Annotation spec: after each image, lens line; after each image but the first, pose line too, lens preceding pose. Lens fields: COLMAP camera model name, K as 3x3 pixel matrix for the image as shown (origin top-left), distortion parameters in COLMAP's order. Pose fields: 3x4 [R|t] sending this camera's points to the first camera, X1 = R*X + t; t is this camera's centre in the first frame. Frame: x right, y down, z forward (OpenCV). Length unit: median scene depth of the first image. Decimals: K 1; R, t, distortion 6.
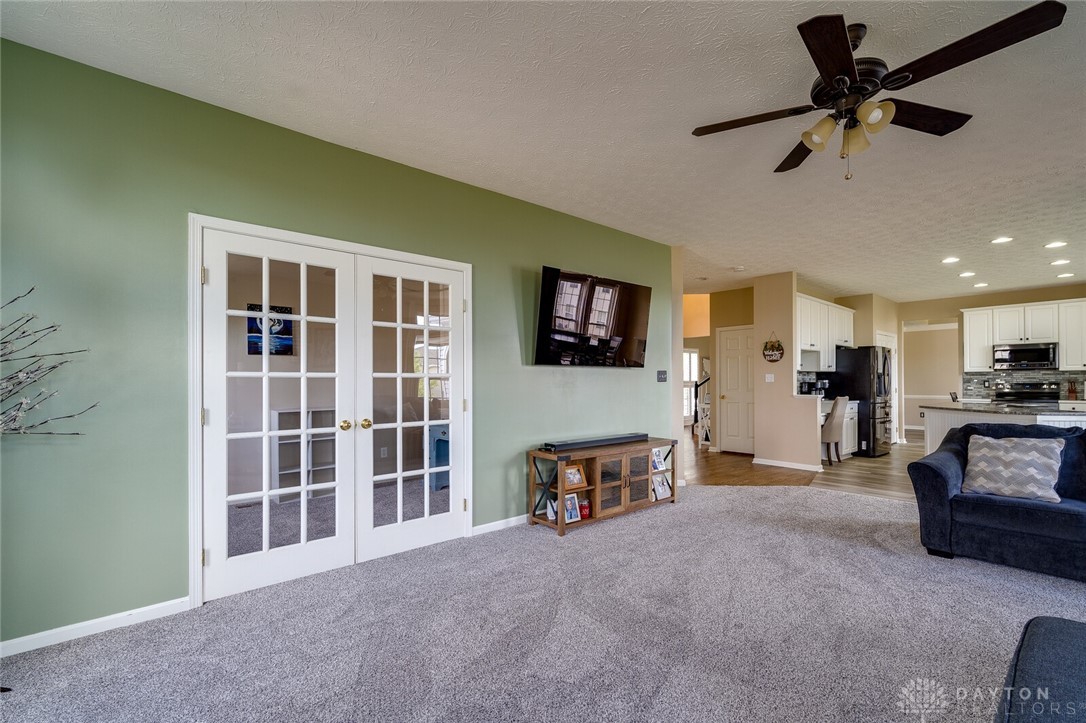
lens RADIAL K [[471.7, 0, 550.1], [0, 471.7, 379.9], [0, 0, 1]] dist [0.001247, -0.000881]
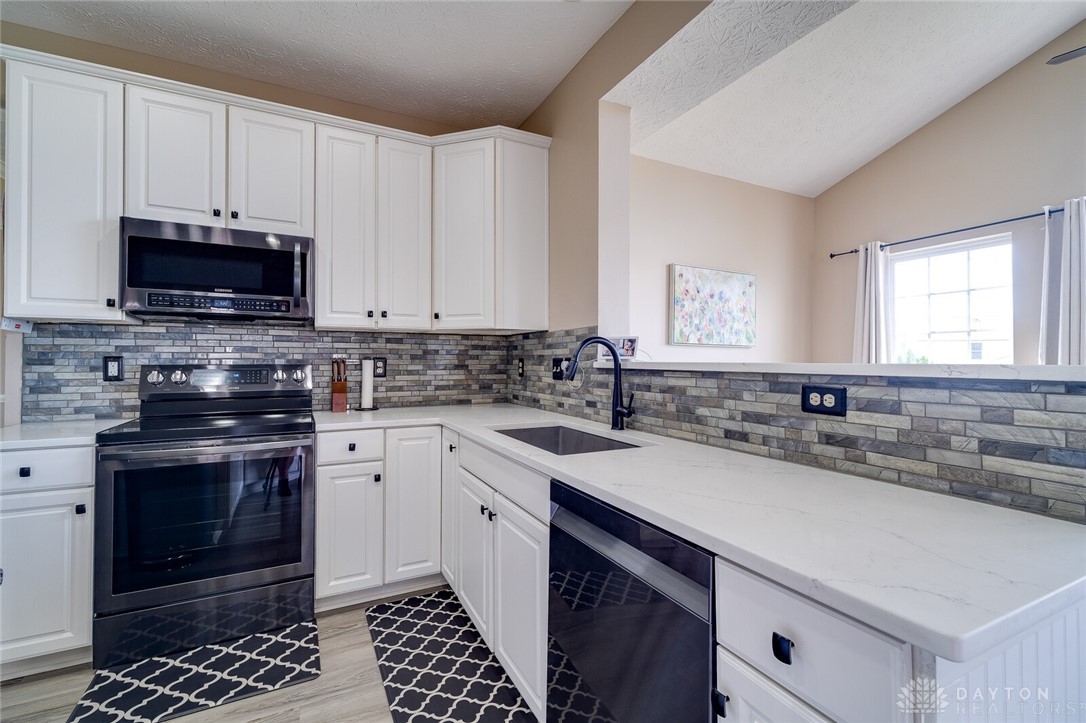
lens RADIAL K [[471.7, 0, 547.5], [0, 471.7, 359.4], [0, 0, 1]] dist [0.001247, -0.000881]
pose [[0.228223, 0.008703, 0.973570, 0.779053], [-0.010050, 0.999928, -0.006582, 0.003329], [-0.973557, -0.008282, 0.228294, 0.750647]]
